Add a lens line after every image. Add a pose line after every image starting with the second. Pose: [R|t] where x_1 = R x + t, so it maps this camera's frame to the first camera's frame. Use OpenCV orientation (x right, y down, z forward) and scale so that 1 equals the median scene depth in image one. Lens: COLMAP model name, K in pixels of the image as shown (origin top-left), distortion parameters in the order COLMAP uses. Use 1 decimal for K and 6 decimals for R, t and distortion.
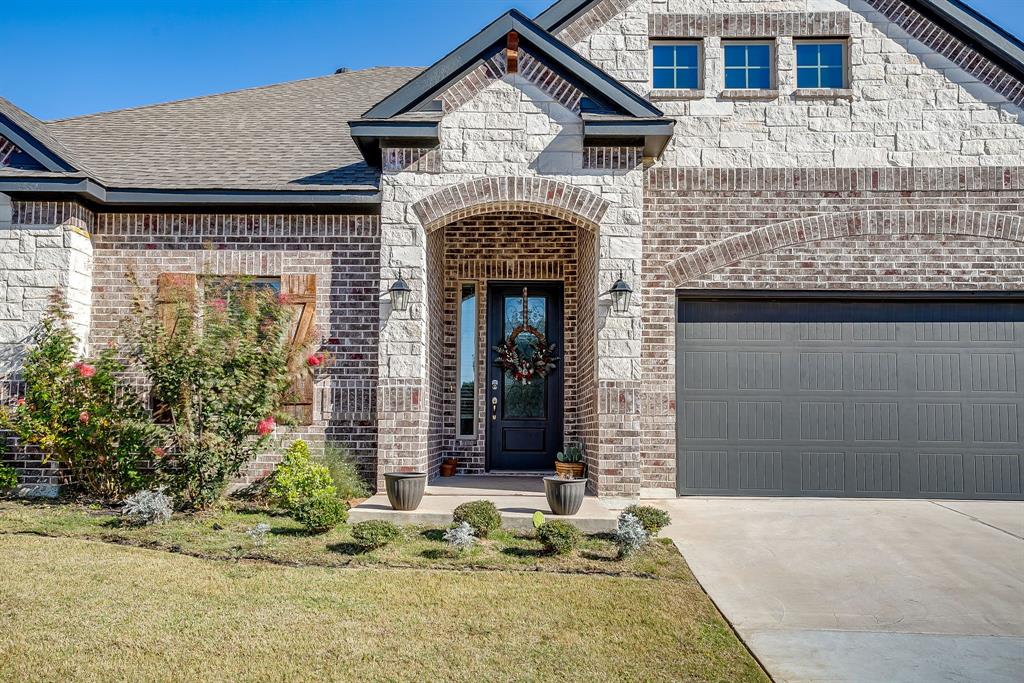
lens RADIAL K [[883.3, 0, 512.5], [0, 883.3, 306.6], [0, 0, 1]] dist [0.042234, 0.008641]
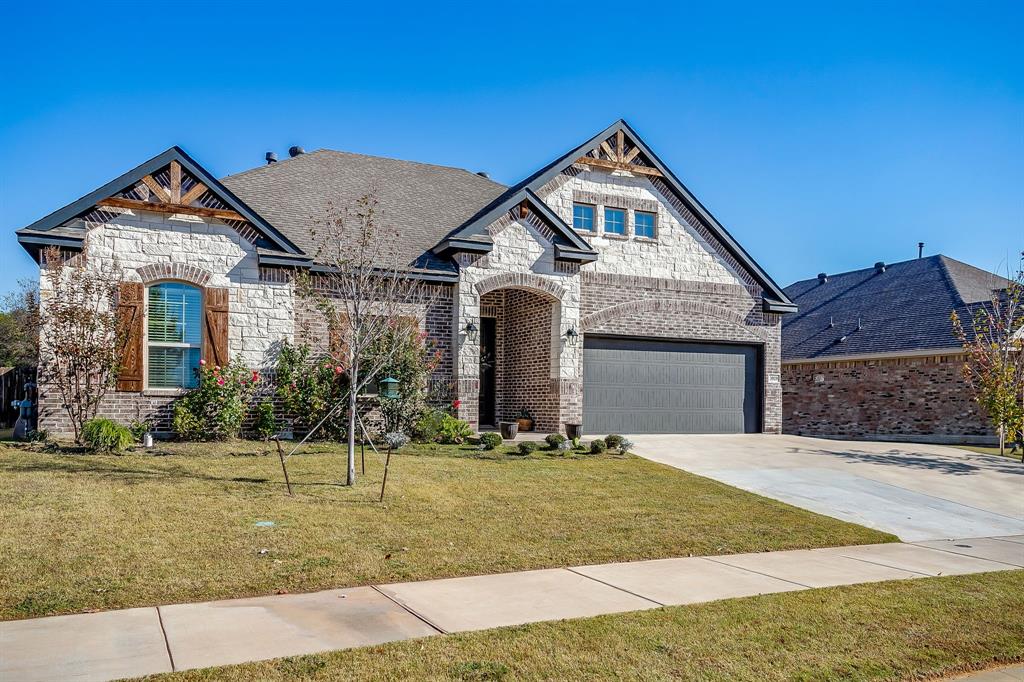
lens RADIAL K [[883.3, 0, 512.5], [0, 883.3, 306.1], [0, 0, 1]] dist [0.042234, 0.008641]
pose [[0.888095, 0.051830, 0.456728, -0.890092], [-0.066242, 0.997682, 0.015588, -0.101407], [-0.454861, -0.044098, 0.889470, -0.718323]]
